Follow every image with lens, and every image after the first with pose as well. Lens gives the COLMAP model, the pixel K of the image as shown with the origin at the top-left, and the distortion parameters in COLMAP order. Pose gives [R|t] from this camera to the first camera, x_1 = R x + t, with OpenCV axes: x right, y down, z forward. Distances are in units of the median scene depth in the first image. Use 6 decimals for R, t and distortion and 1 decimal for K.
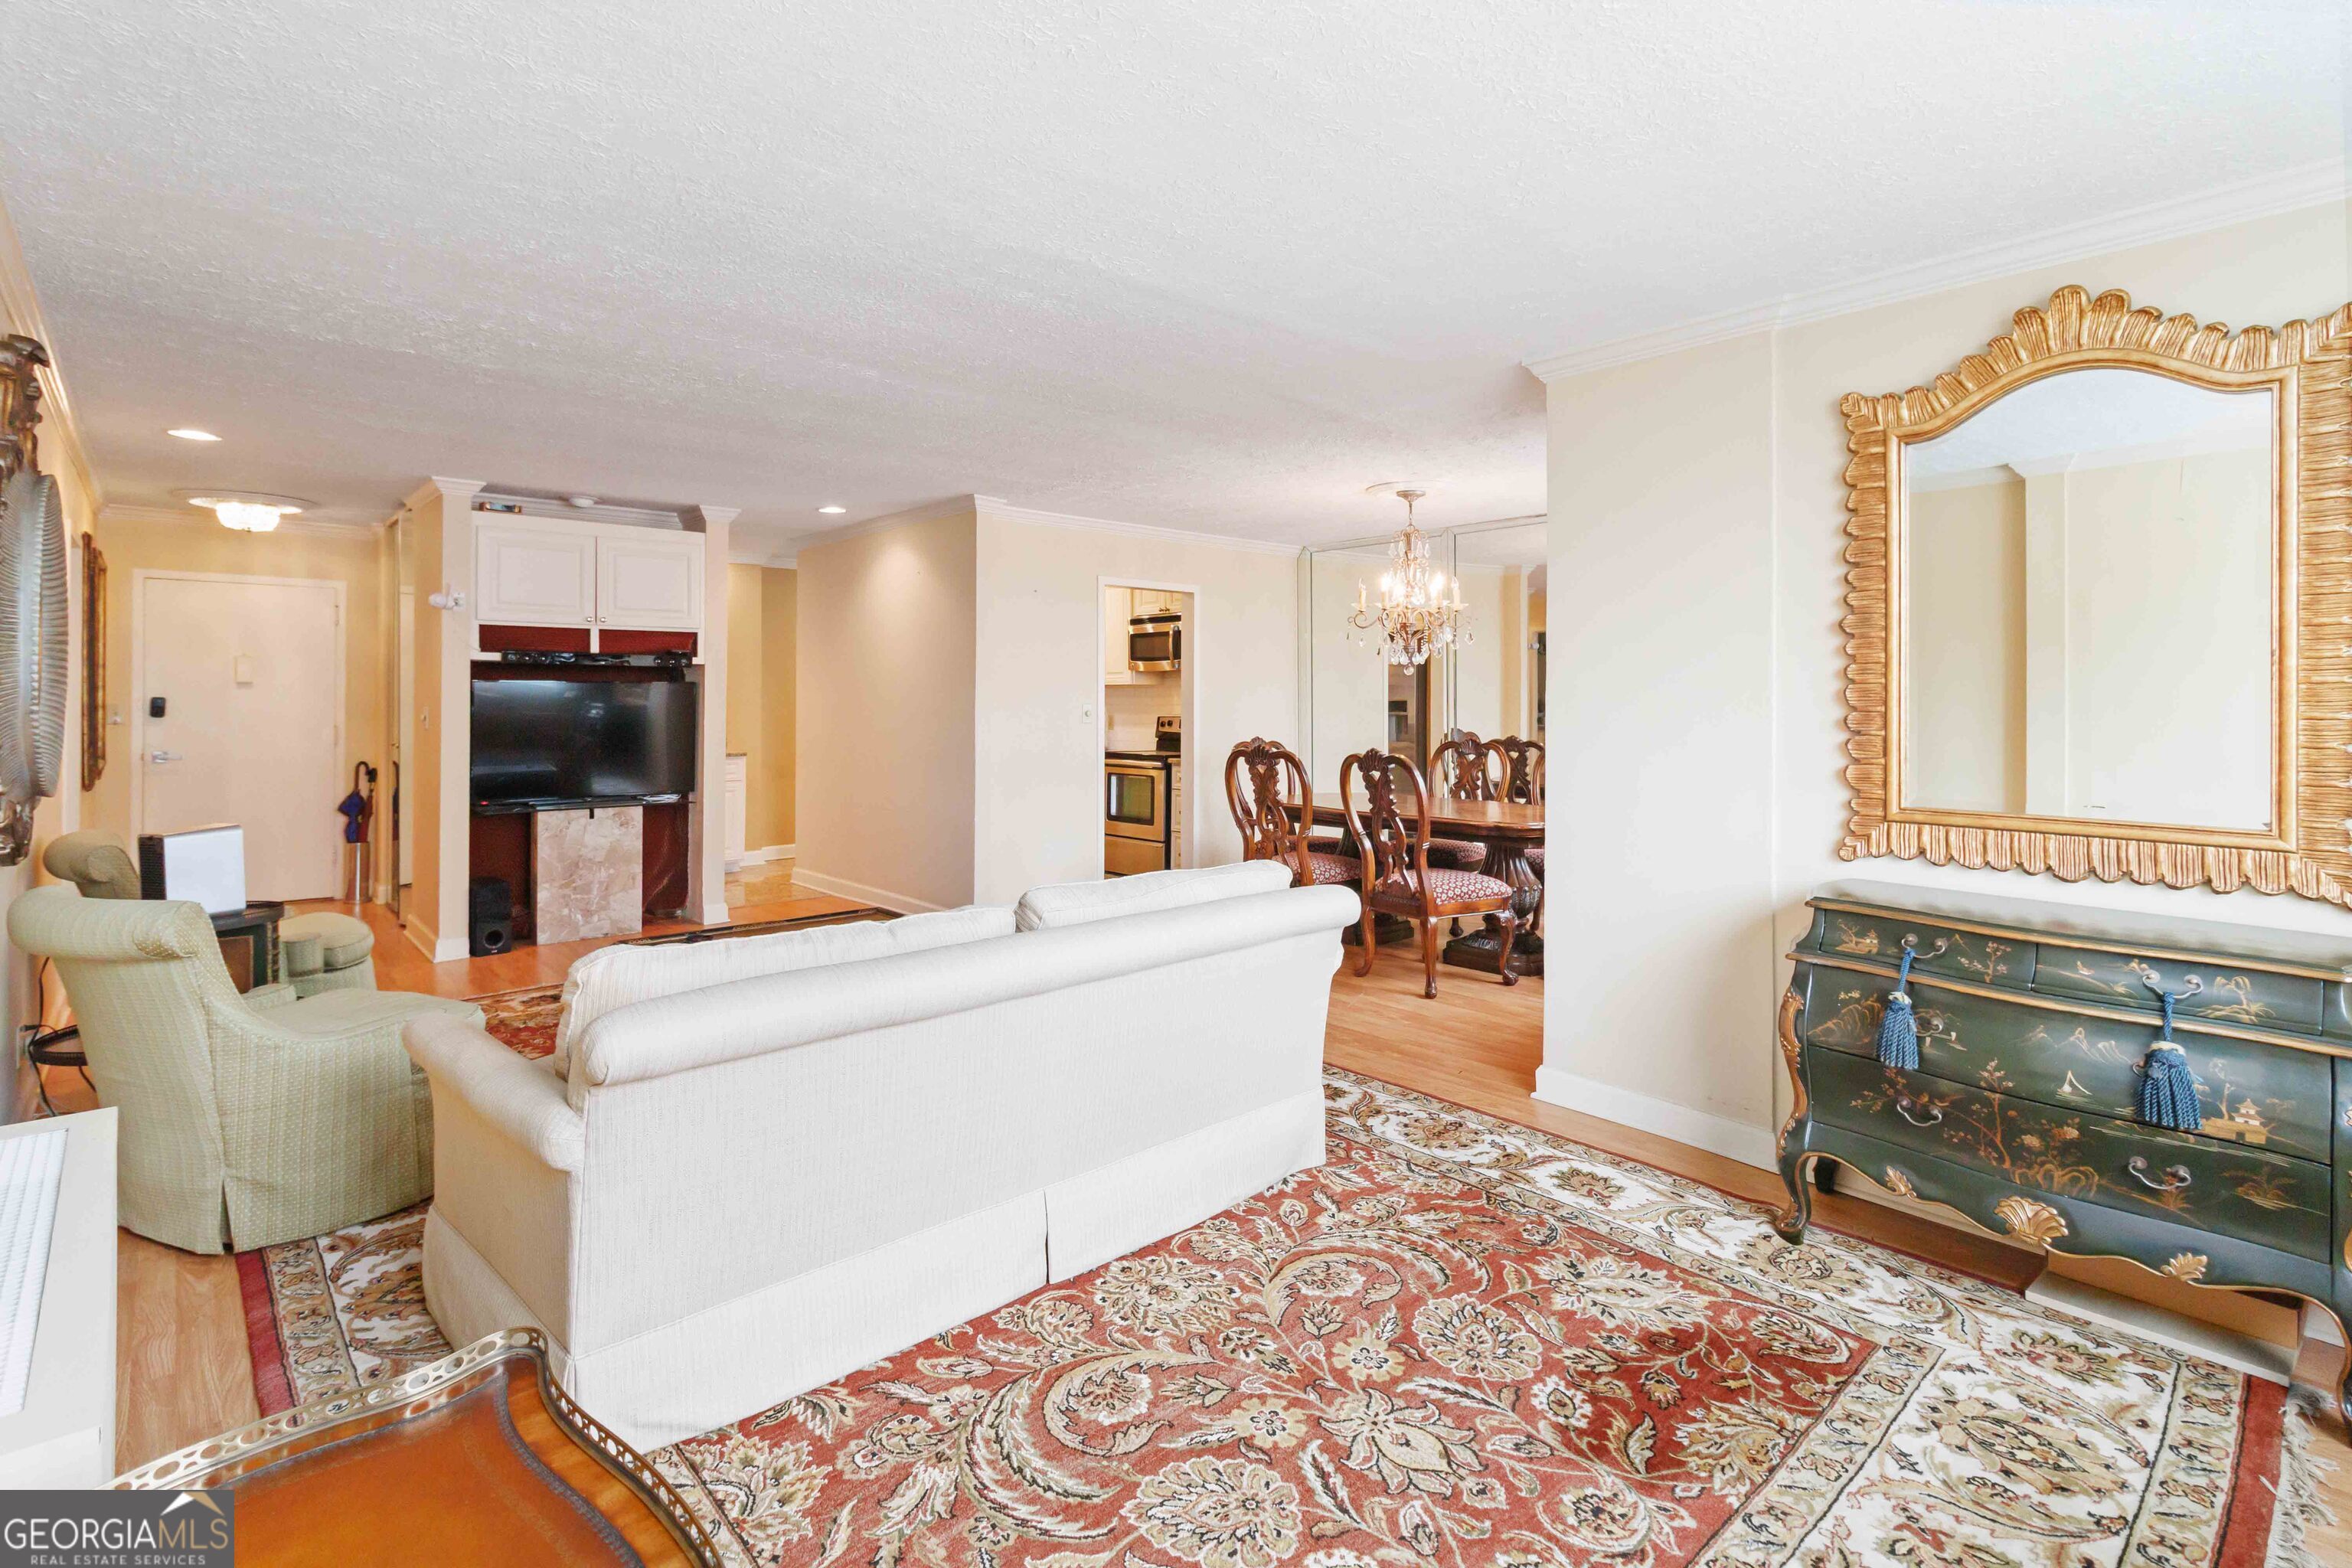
lens RADIAL K [[1124.0, 0, 1179.8], [0, 1124.0, 694.3], [0, 0, 1]] dist [0.005746, -0.003332]
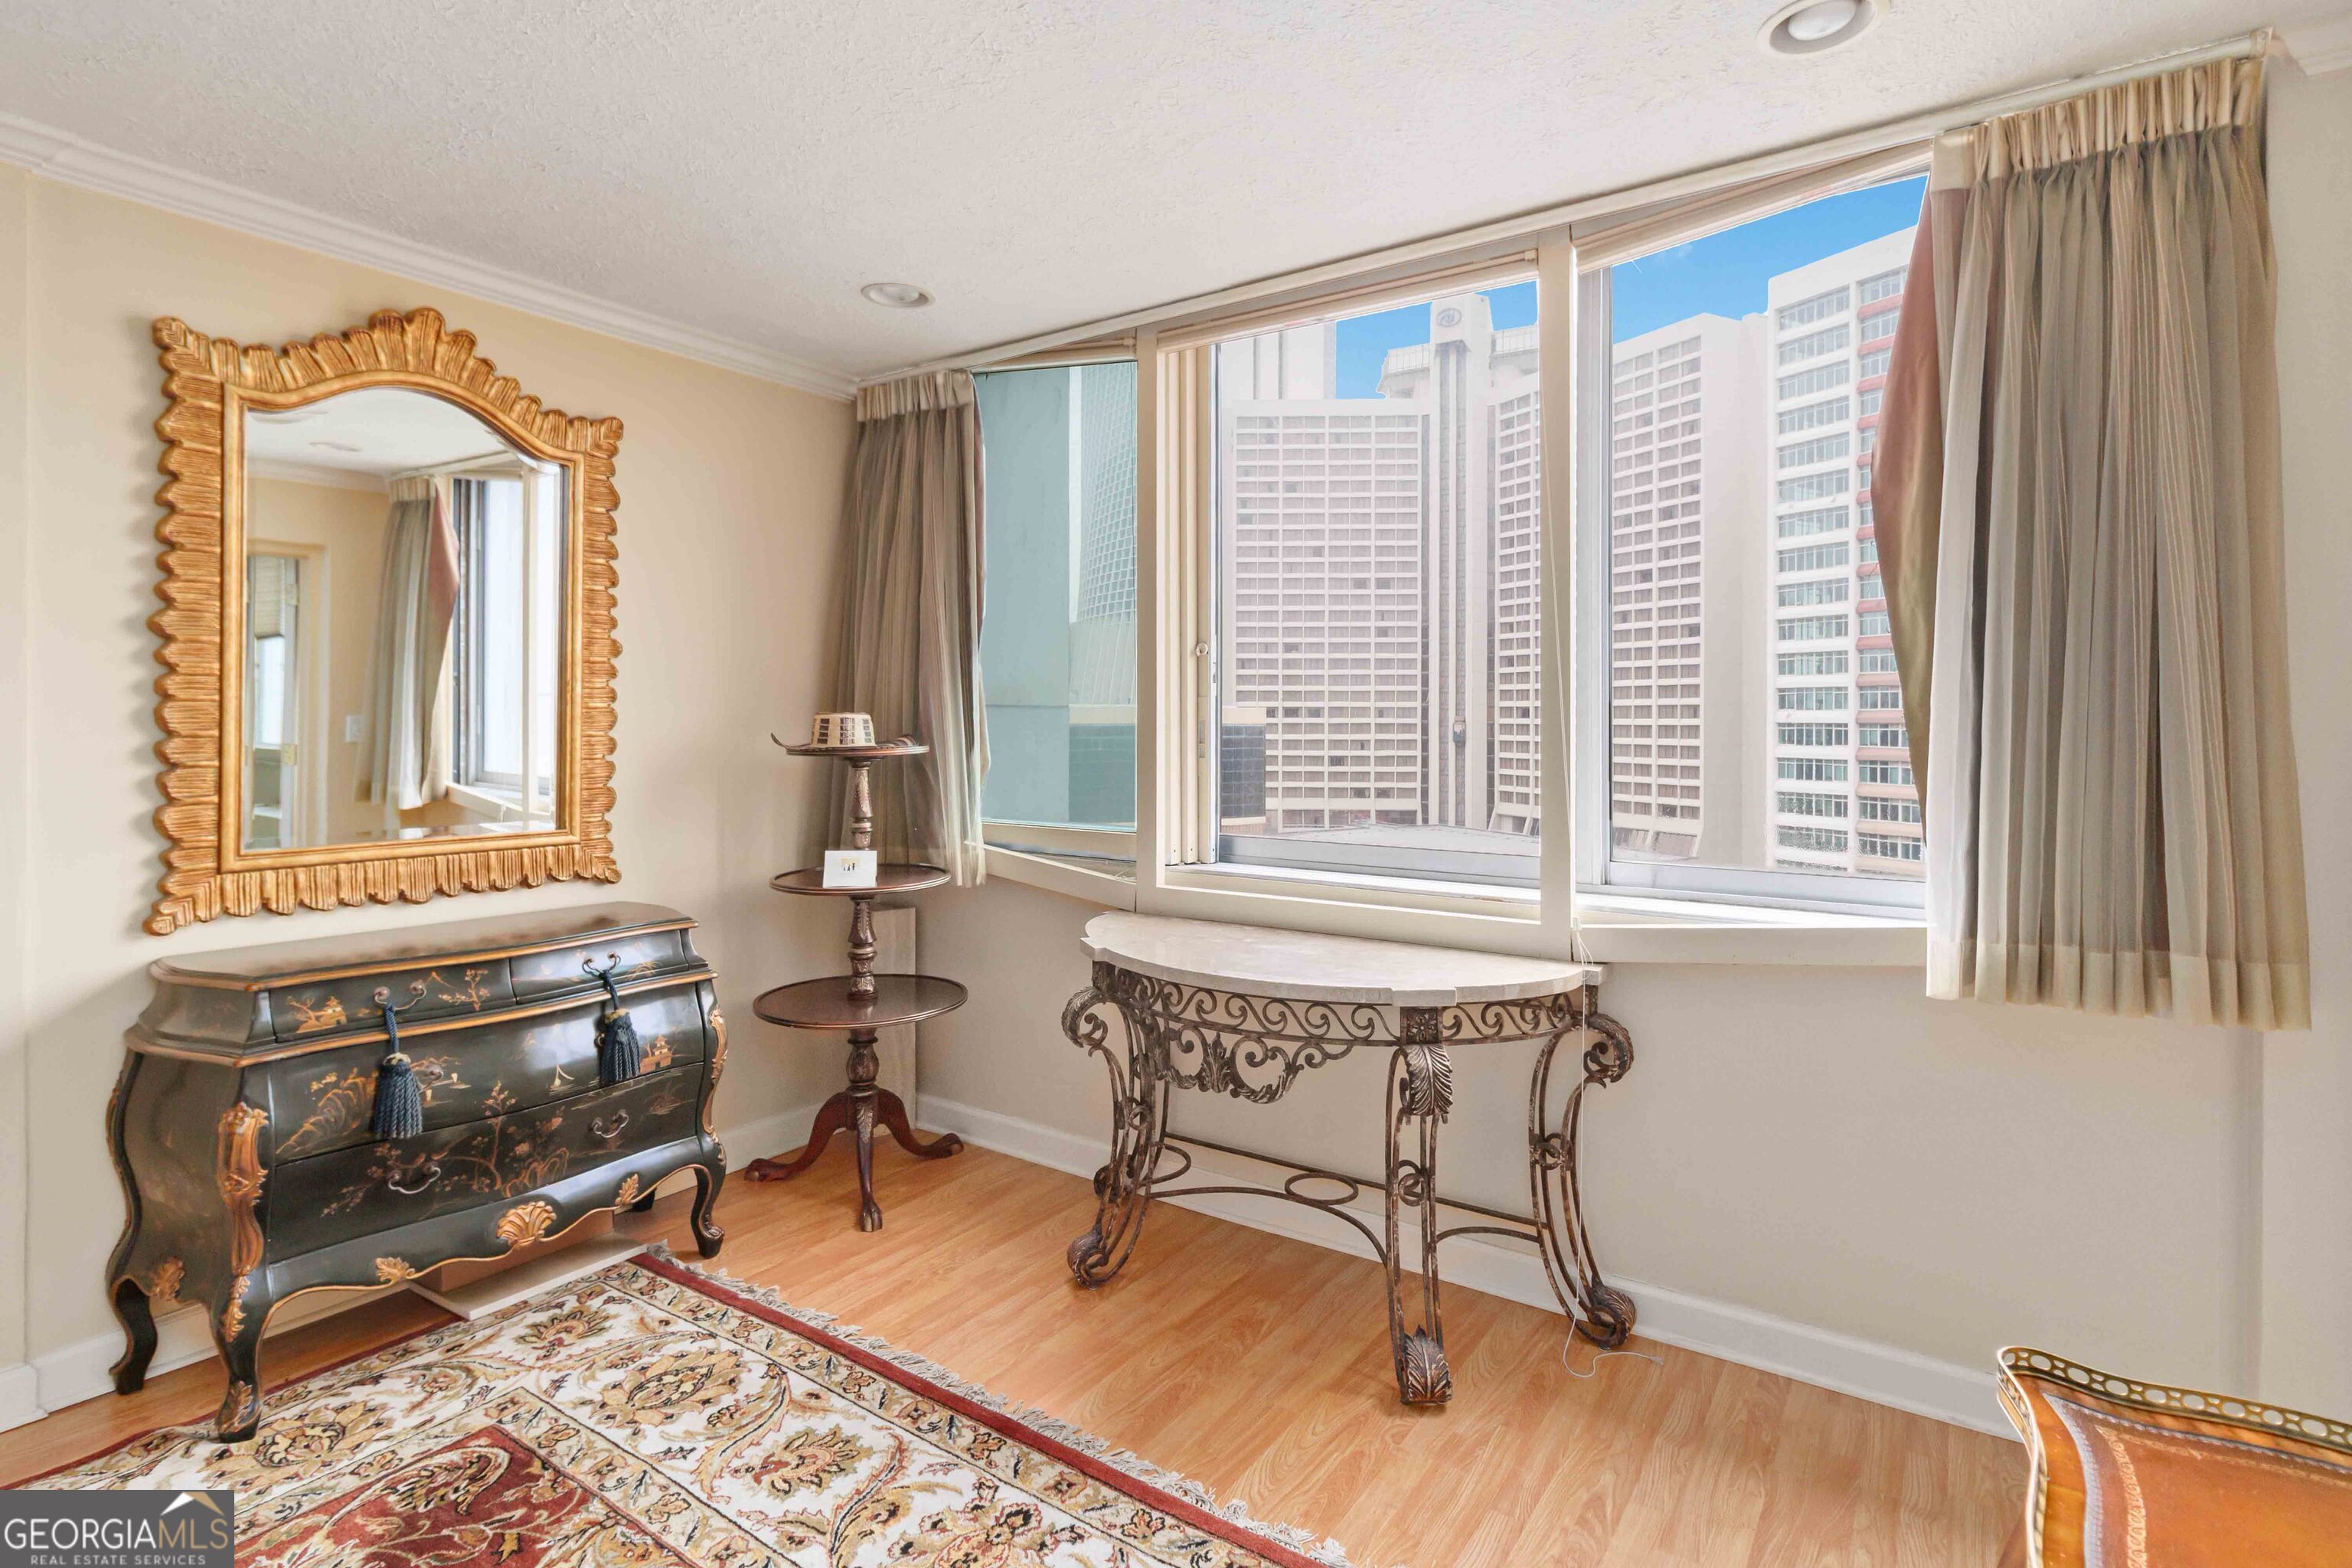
lens RADIAL K [[1124.0, 0, 1212.9], [0, 1124.0, 719.5], [0, 0, 1]] dist [0.005746, -0.003332]
pose [[-0.244858, -0.002329, 0.969556, -0.183914], [-0.004692, 0.999988, 0.001217, -0.000584], [-0.969548, -0.004251, -0.244866, 0.293907]]
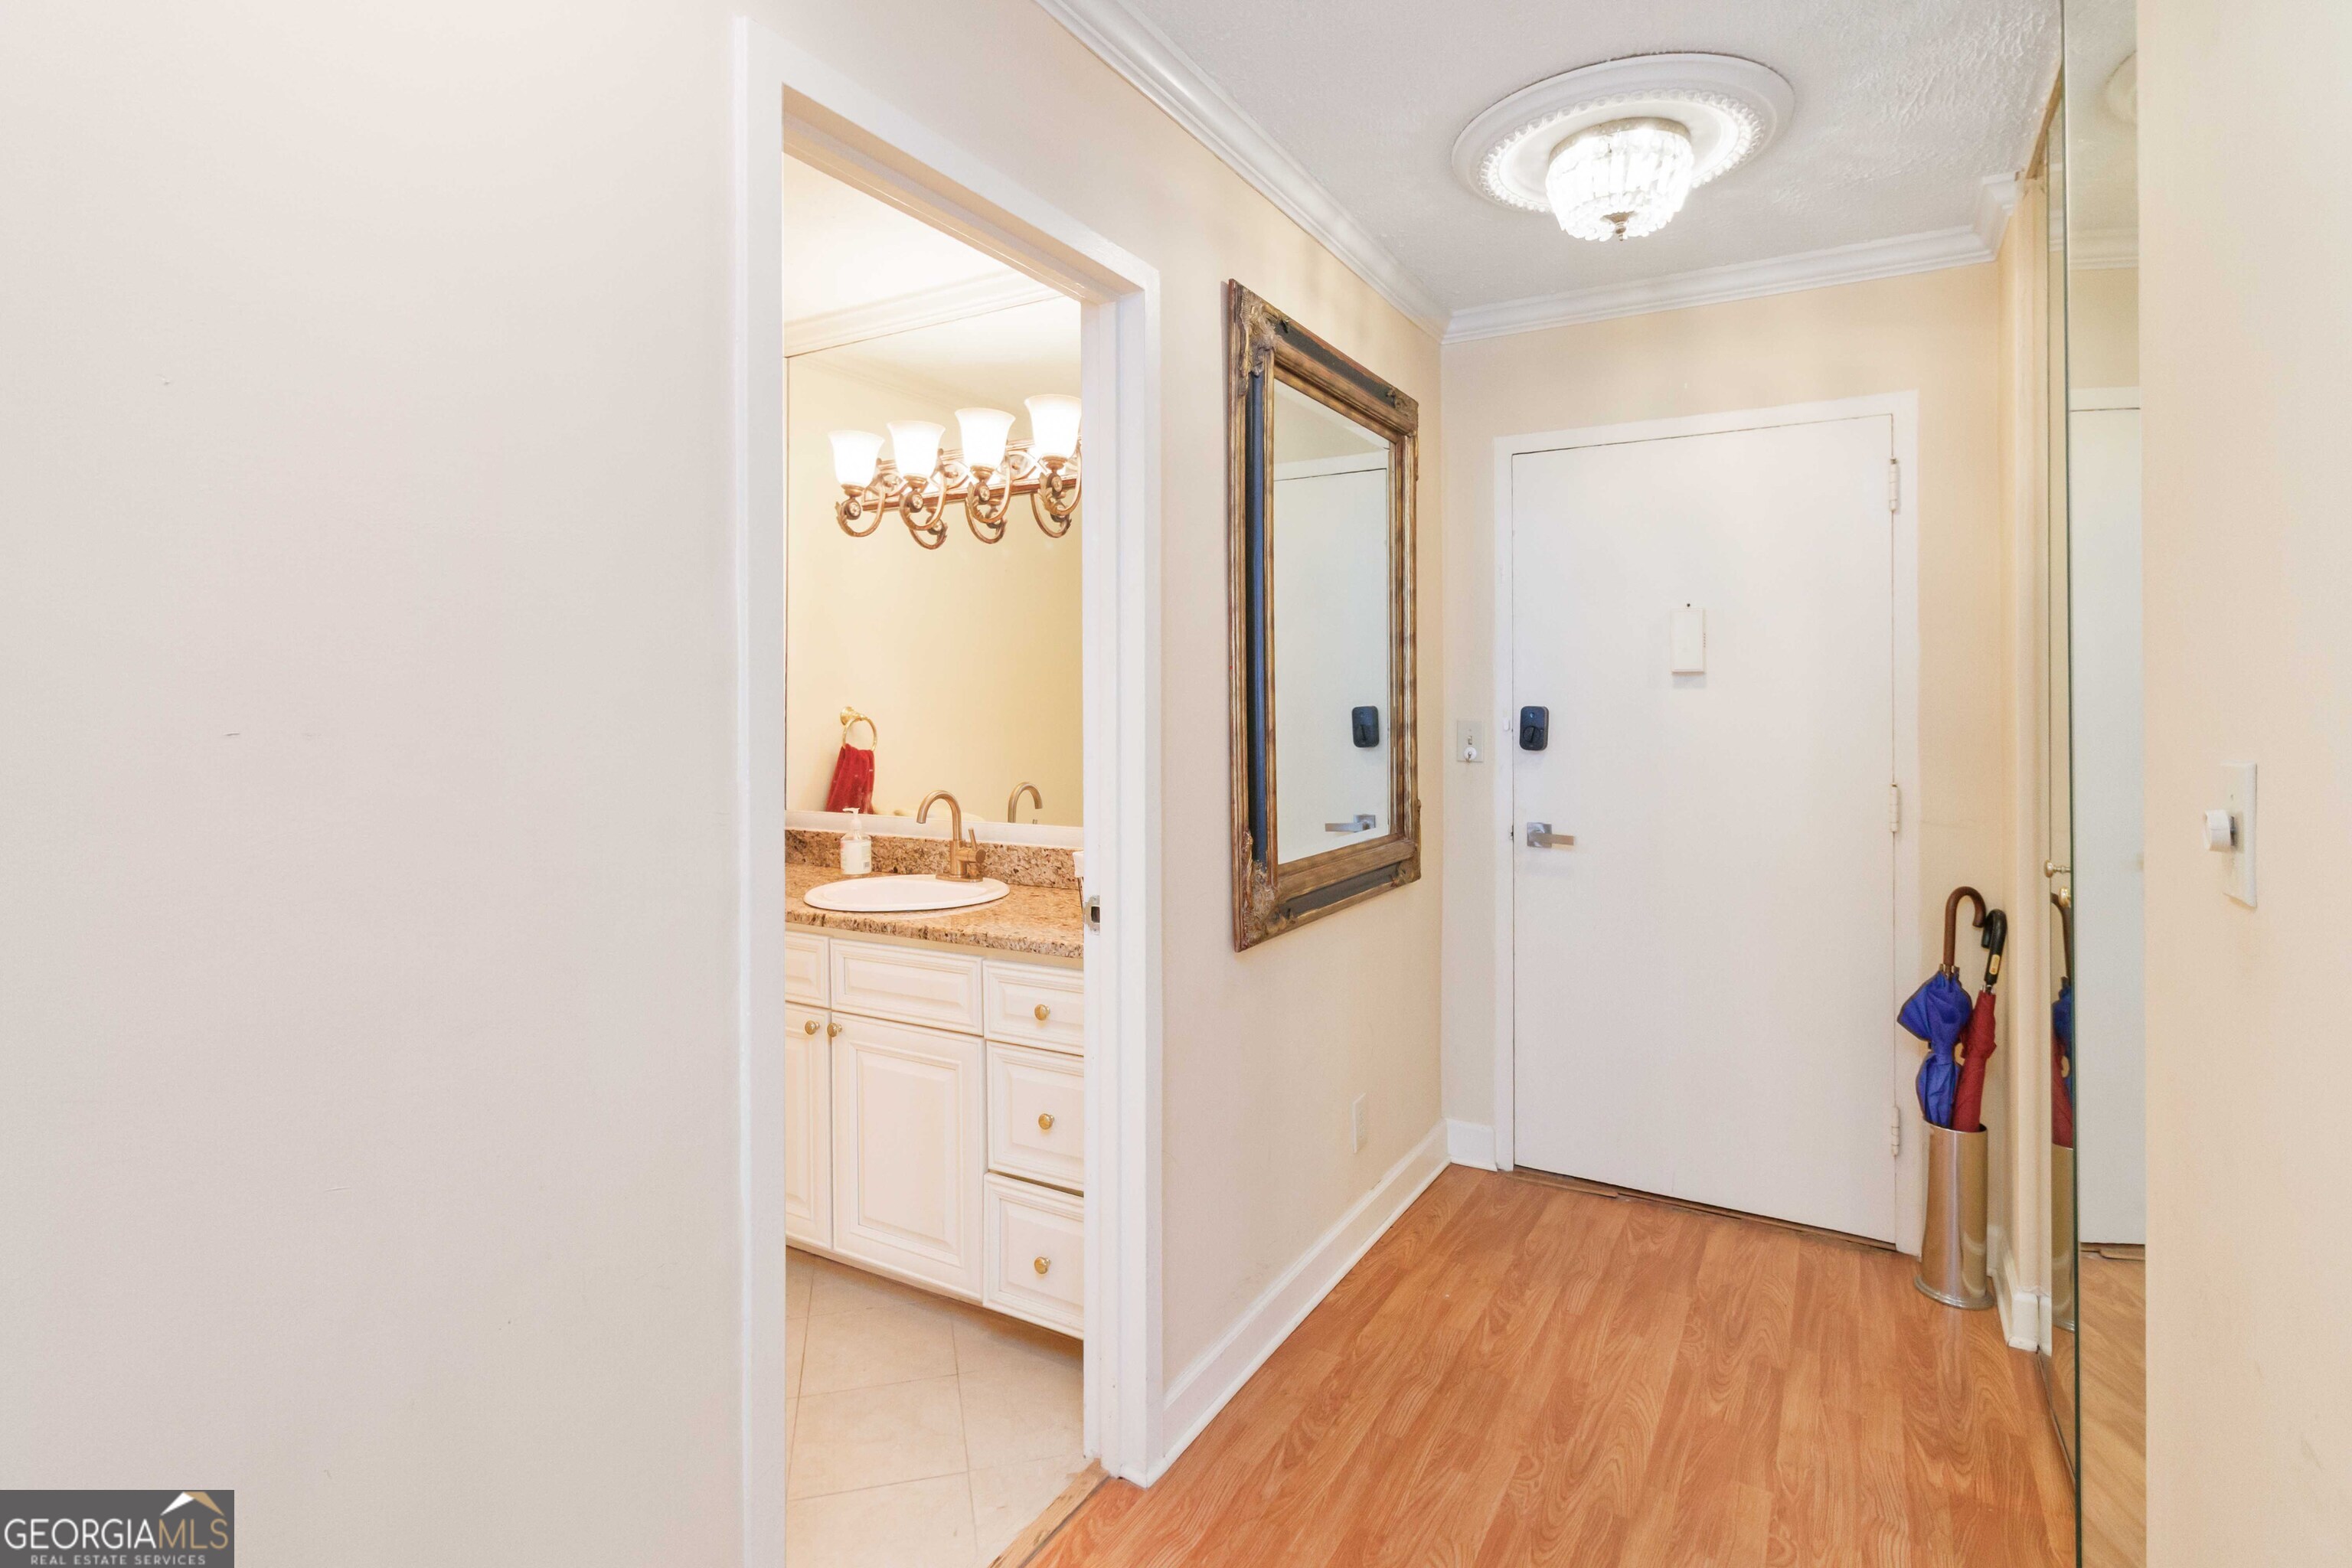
lens RADIAL K [[1124.0, 0, 1177.7], [0, 1124.0, 699.7], [0, 0, 1]] dist [0.005746, -0.003332]
pose [[0.304876, -0.008158, -0.952357, -0.595542], [0.006395, 0.999958, -0.006519, 0.002446], [0.952371, -0.004103, 0.304915, 0.842700]]
